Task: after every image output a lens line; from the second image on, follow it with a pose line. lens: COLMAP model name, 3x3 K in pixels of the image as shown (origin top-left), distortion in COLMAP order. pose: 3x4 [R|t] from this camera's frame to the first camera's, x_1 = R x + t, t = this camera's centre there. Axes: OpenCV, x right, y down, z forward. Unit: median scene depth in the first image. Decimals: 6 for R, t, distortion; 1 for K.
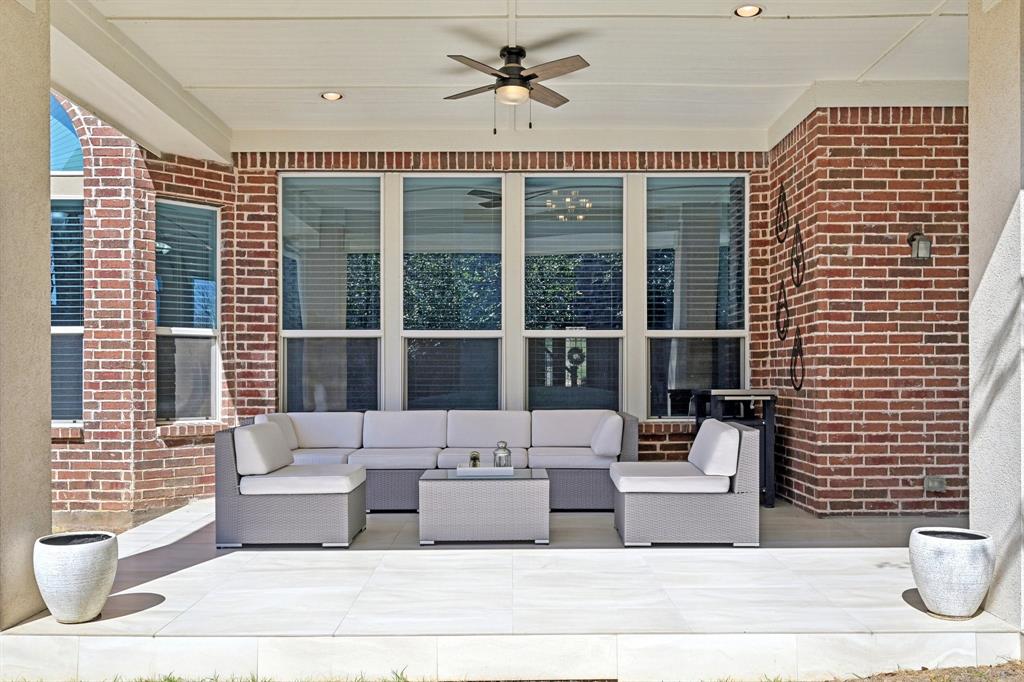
lens RADIAL K [[894.9, 0, 527.3], [0, 894.9, 378.1], [0, 0, 1]] dist [-0.000467, 0.001198]
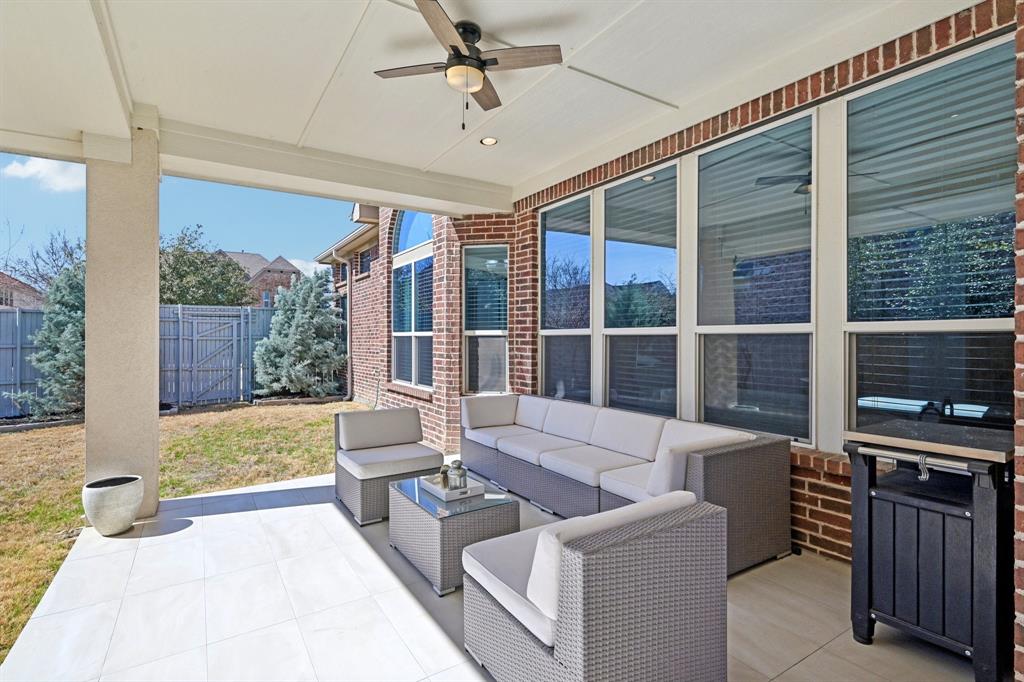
lens RADIAL K [[503.1, 0, 513.5], [0, 503.1, 341.0], [0, 0, 1]] dist [-0.002848, 0.000168]
pose [[0.530628, 0.002938, -0.847600, 0.349976], [-0.001358, 0.999996, 0.002617, -0.041860], [0.847604, -0.000237, 0.530630, 0.615344]]
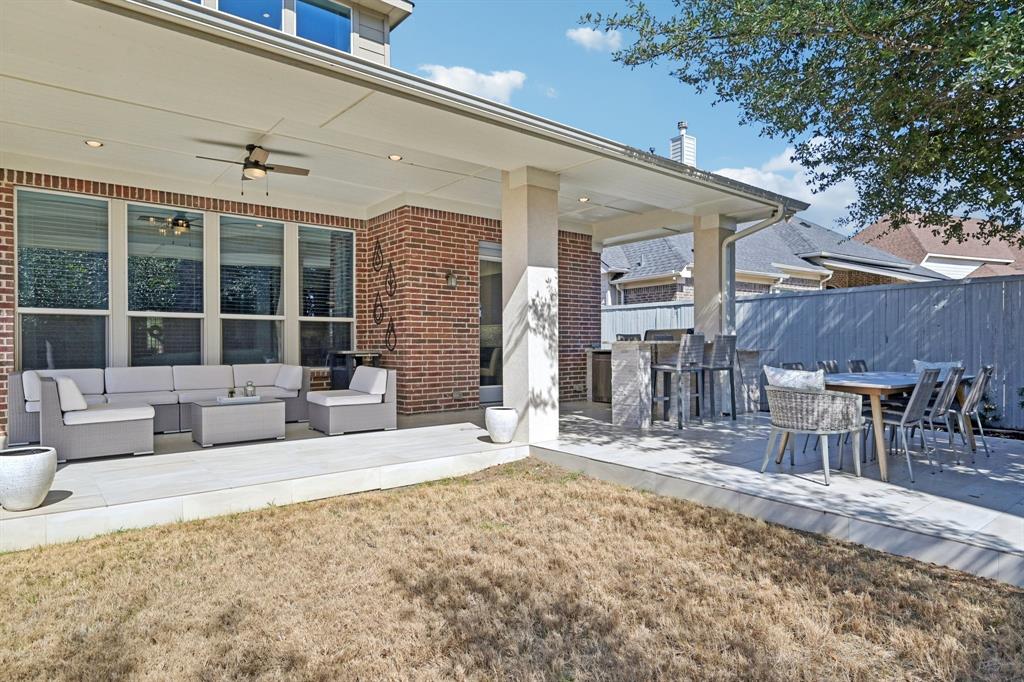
lens RADIAL K [[599.2, 0, 510.8], [0, 599.2, 345.7], [0, 0, 1]] dist [0.002638, 0.000215]
pose [[0.776663, 0.000886, 0.629916, -0.285033], [0.002457, 0.999987, -0.004437, 0.008387], [-0.629912, 0.004994, 0.776651, -0.137150]]
